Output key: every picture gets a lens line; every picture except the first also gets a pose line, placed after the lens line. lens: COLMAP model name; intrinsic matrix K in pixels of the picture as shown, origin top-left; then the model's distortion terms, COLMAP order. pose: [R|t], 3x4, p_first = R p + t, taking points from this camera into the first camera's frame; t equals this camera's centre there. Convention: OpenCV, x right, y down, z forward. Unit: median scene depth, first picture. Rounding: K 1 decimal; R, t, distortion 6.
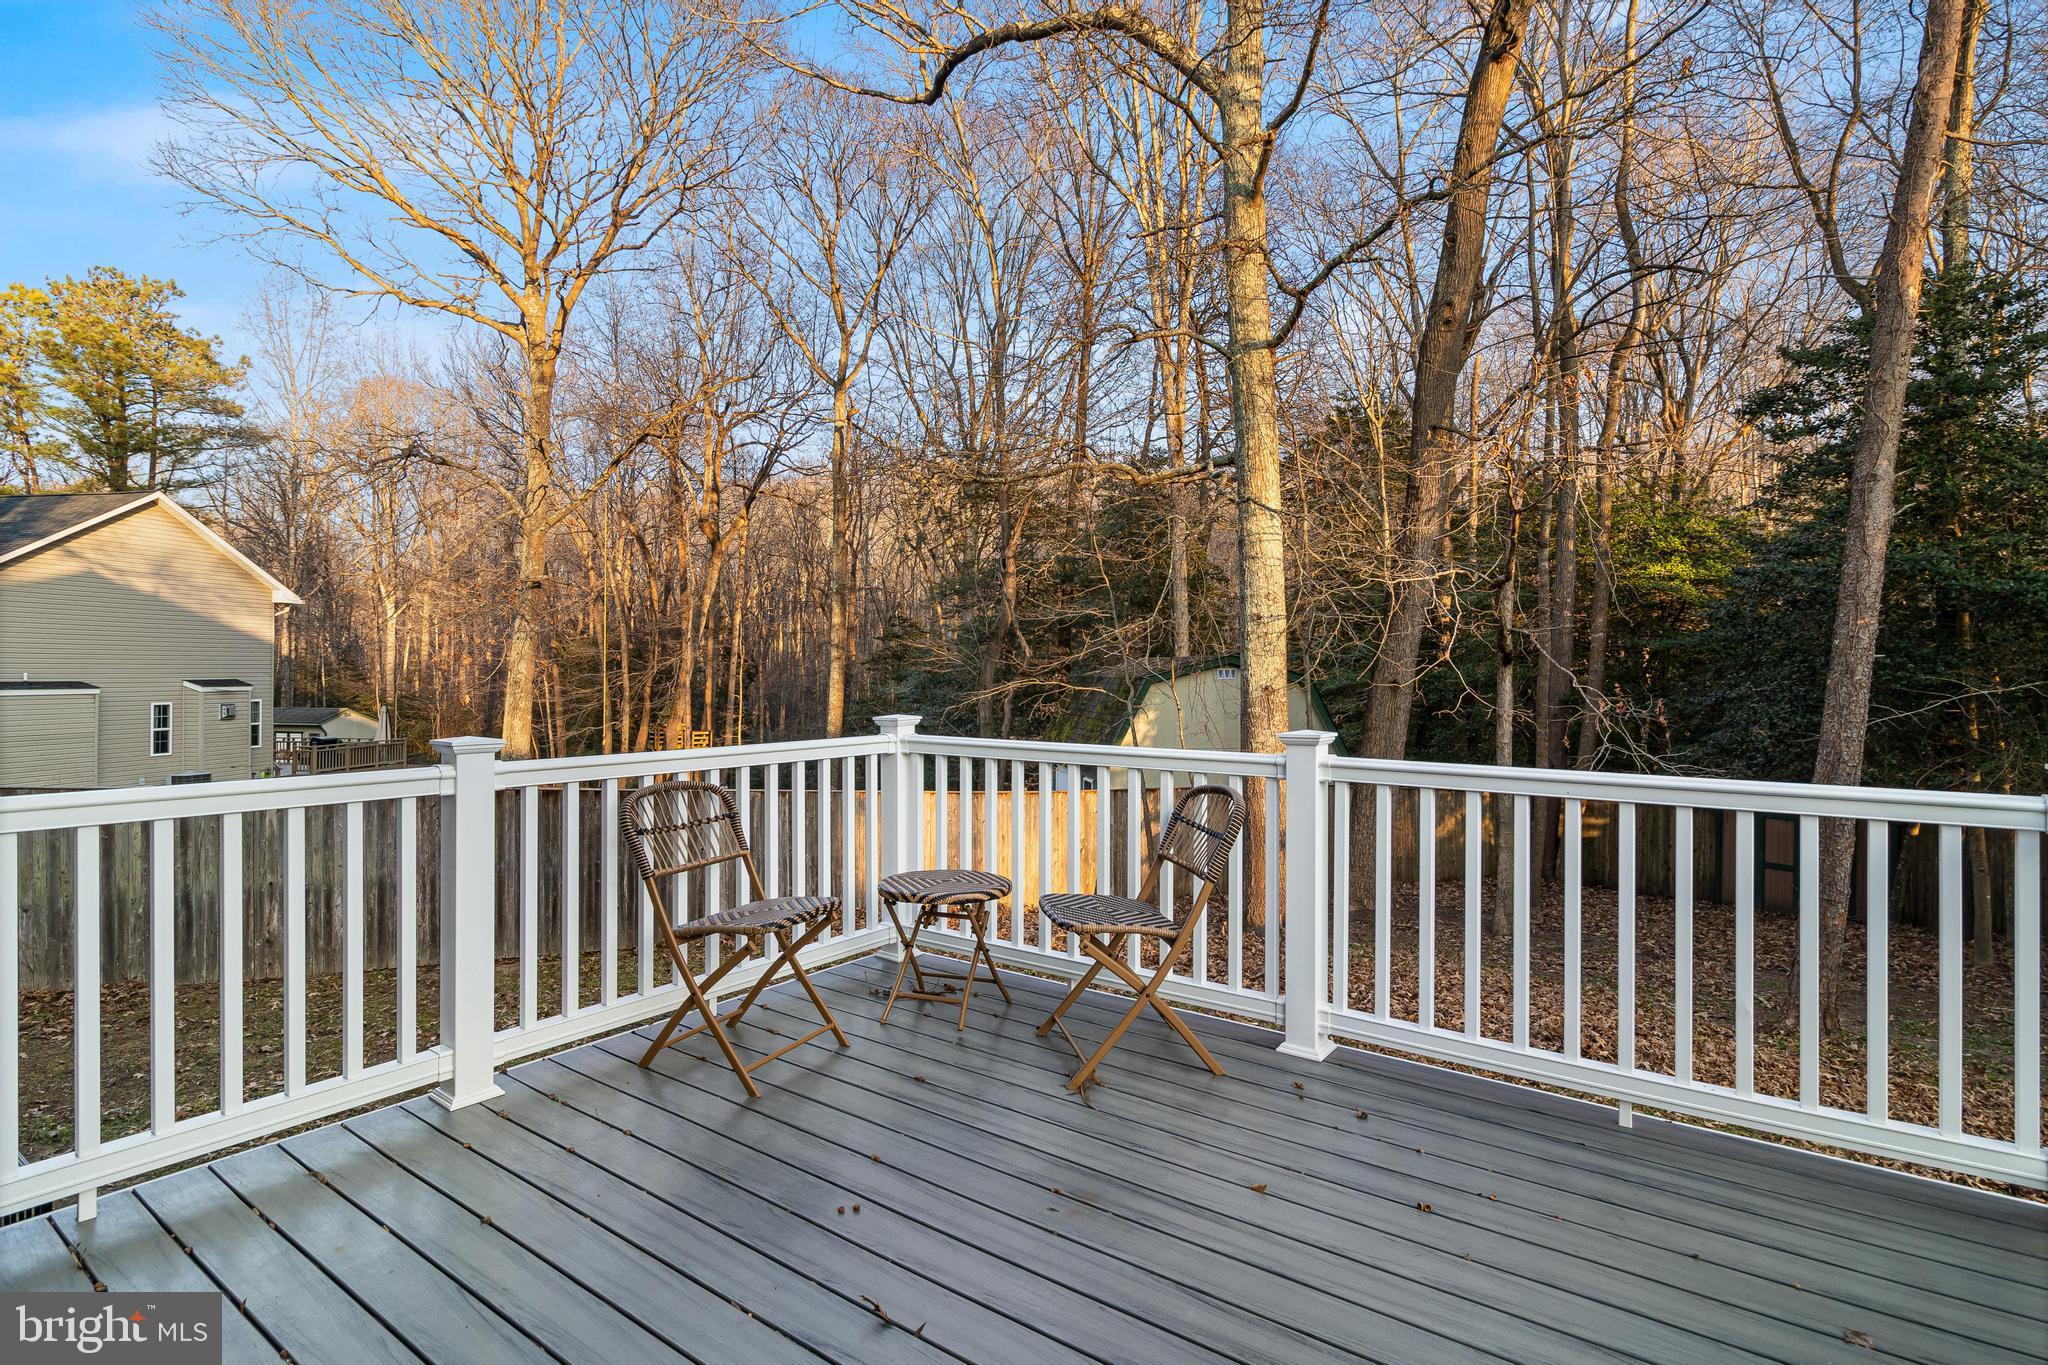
lens RADIAL K [[989.4, 0, 1020.5], [0, 989.4, 668.9], [0, 0, 1]] dist [0.001412, -0.001467]
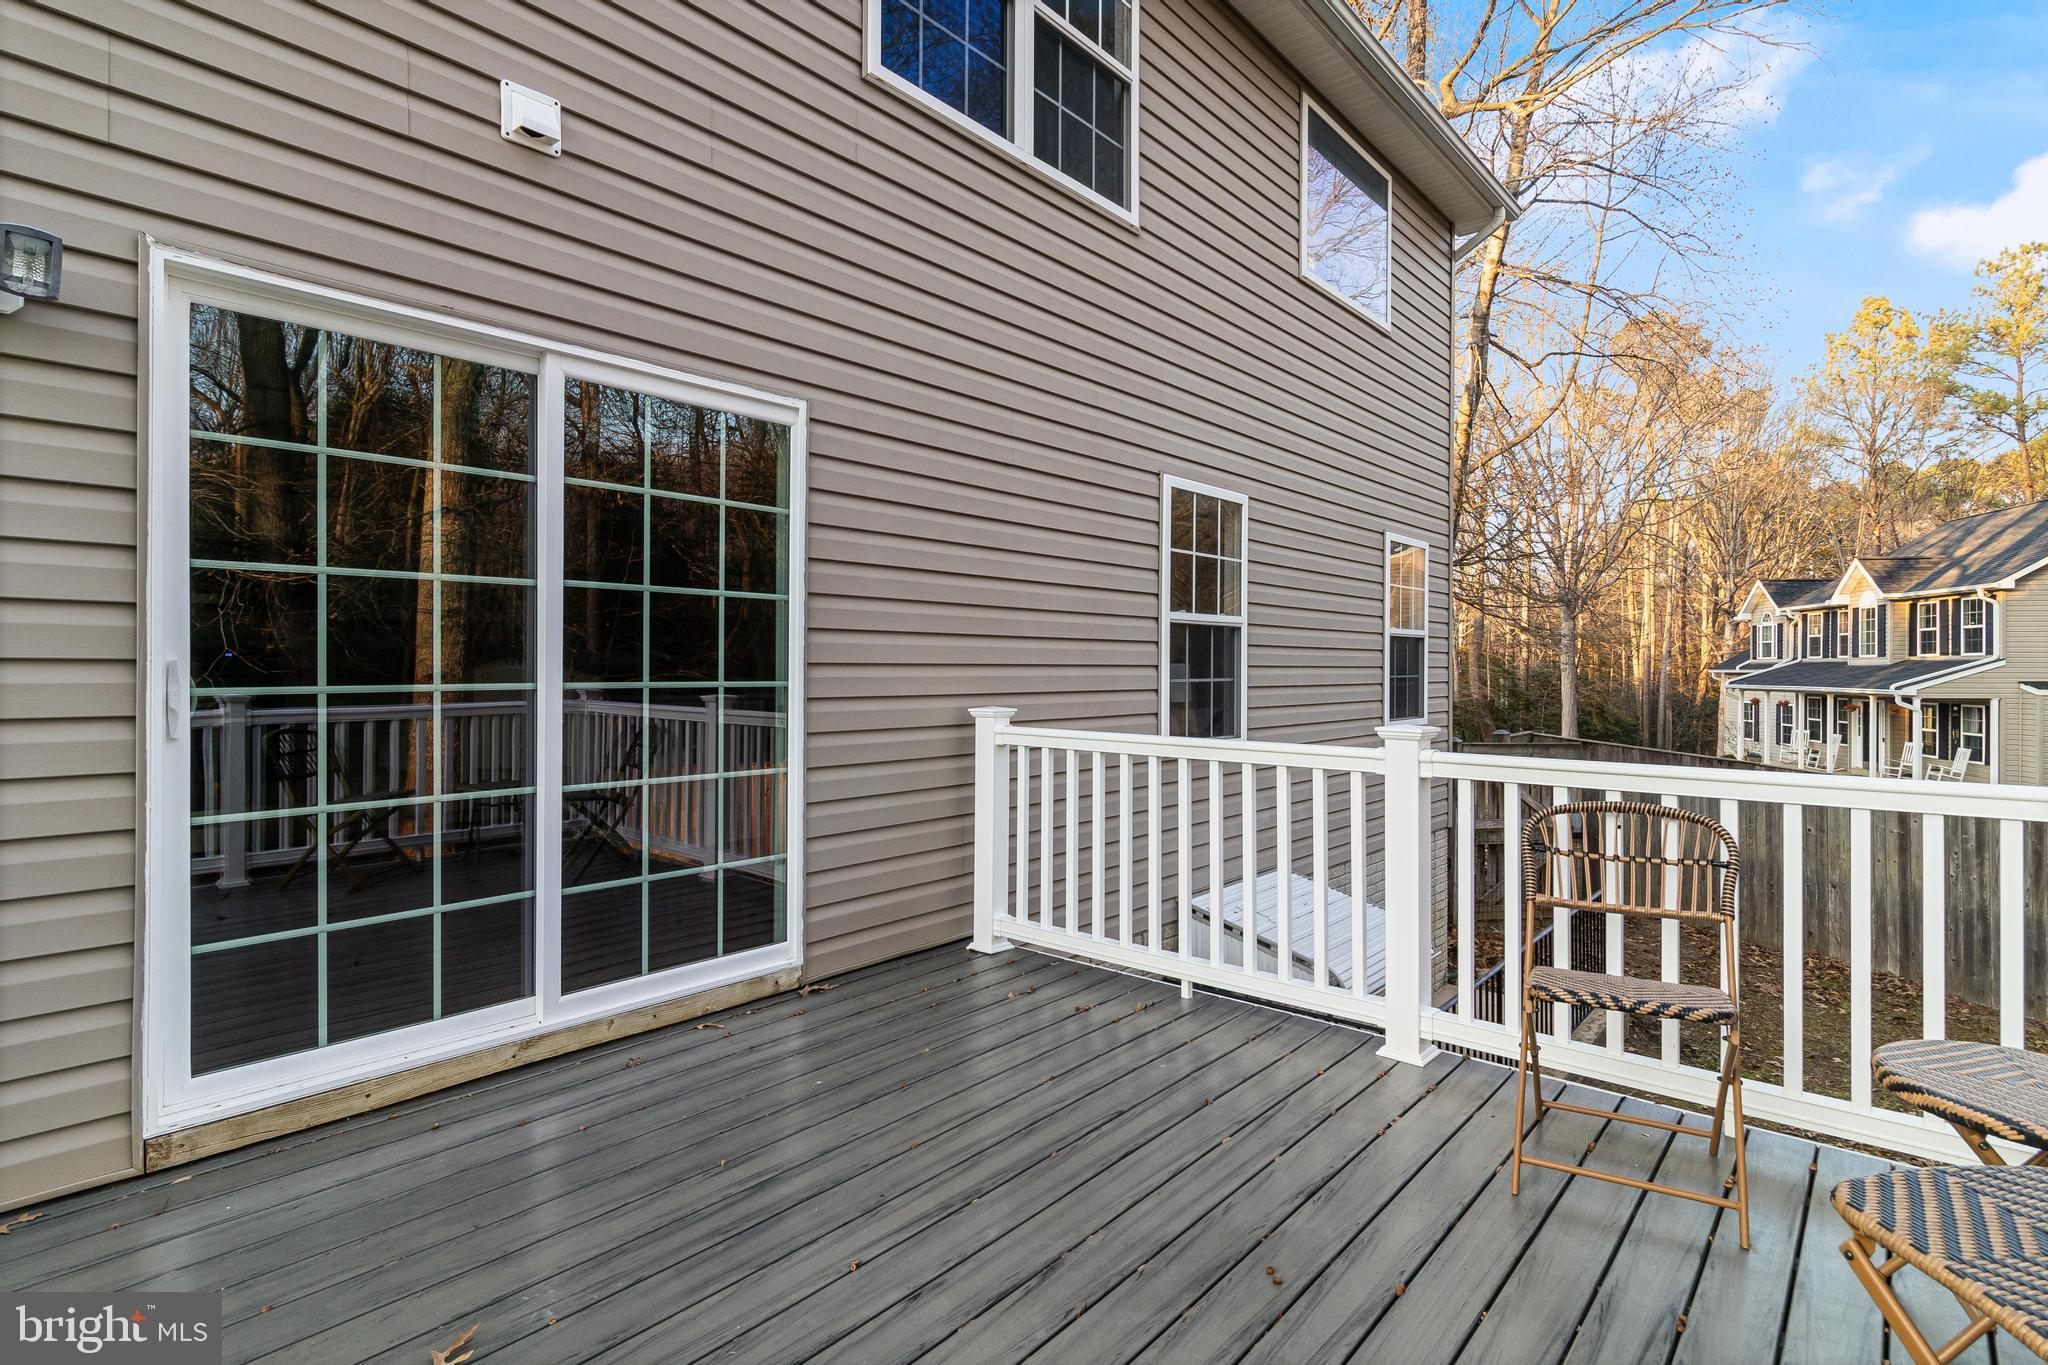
lens RADIAL K [[999.2, 0, 1026.9], [0, 999.2, 673.9], [0, 0, 1]] dist [0.003034, -0.000678]
pose [[0.996220, -0.004359, -0.086758, 0.202633], [0.005339, 0.999925, 0.011058, 0.001291], [0.086704, -0.011479, 0.996168, -0.143851]]
